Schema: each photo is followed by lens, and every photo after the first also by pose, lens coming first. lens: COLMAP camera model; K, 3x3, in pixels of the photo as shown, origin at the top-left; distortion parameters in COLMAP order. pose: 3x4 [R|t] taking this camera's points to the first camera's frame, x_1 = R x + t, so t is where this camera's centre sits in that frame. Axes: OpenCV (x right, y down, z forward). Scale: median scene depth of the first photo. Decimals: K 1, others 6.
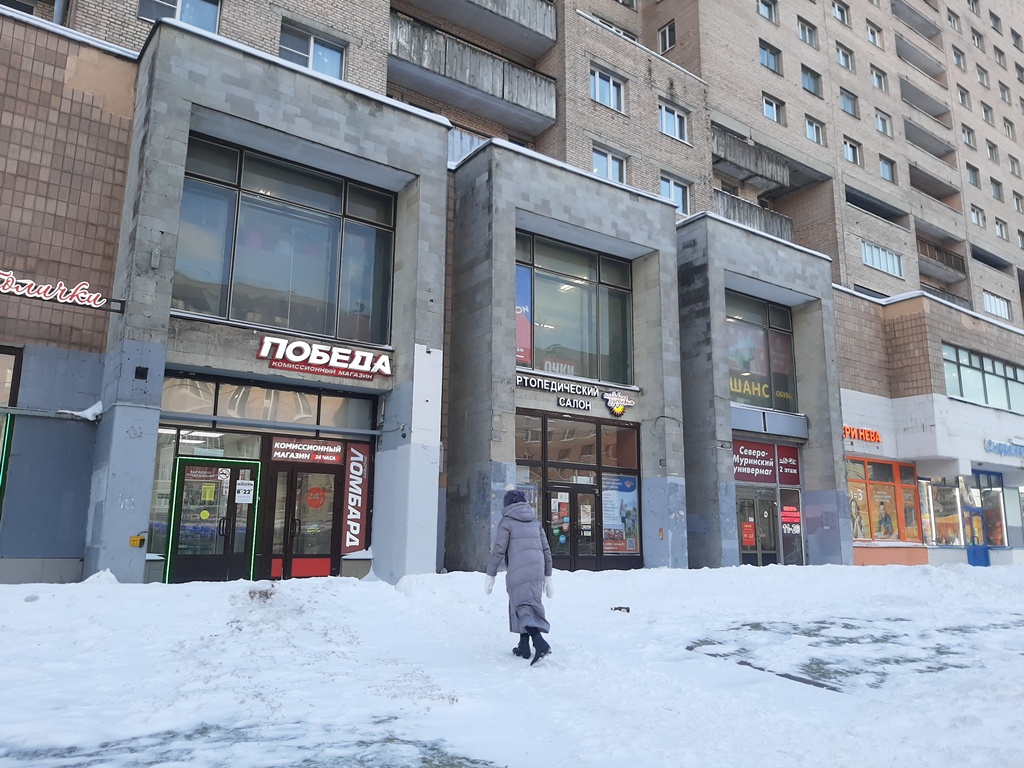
lens RADIAL K [[825.2, 0, 512.0], [0, 825.2, 384.0], [0, 0, 1]] dist [-0.059414, -0.007017]
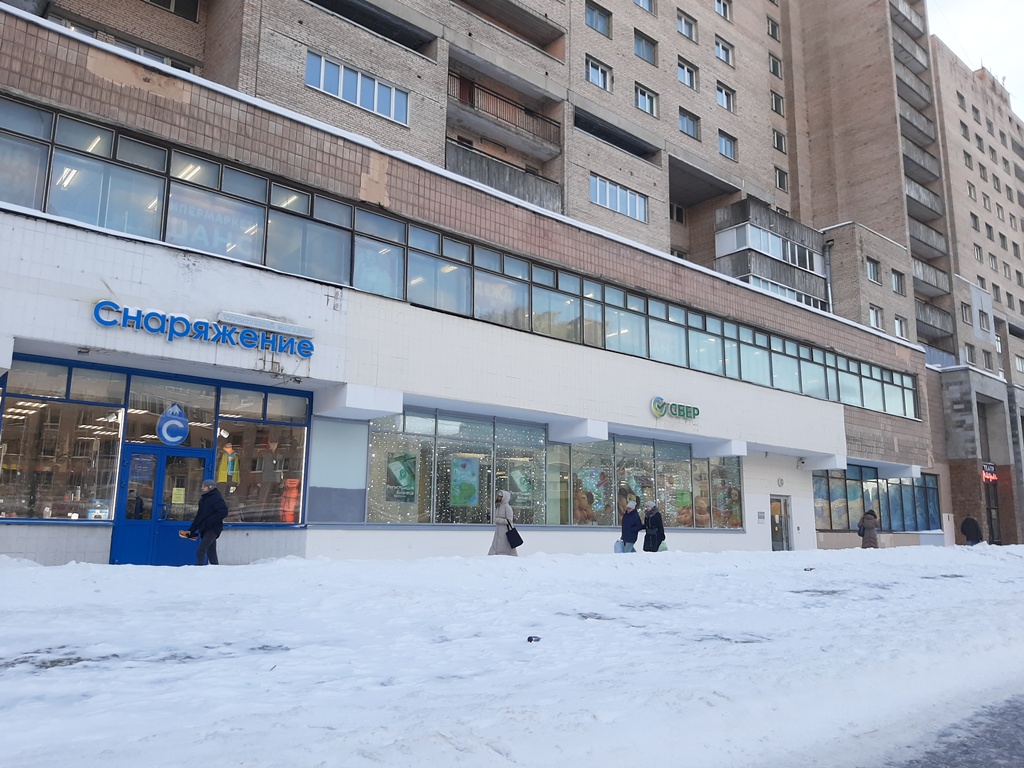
lens RADIAL K [[825.2, 0, 512.0], [0, 825.2, 384.0], [0, 0, 1]] dist [-0.059414, -0.007017]
pose [[0.995773, 0.014230, 0.090743, 0.436391], [-0.013175, 0.999839, -0.012221, 0.068088], [-0.090902, 0.010973, 0.995799, 0.303427]]
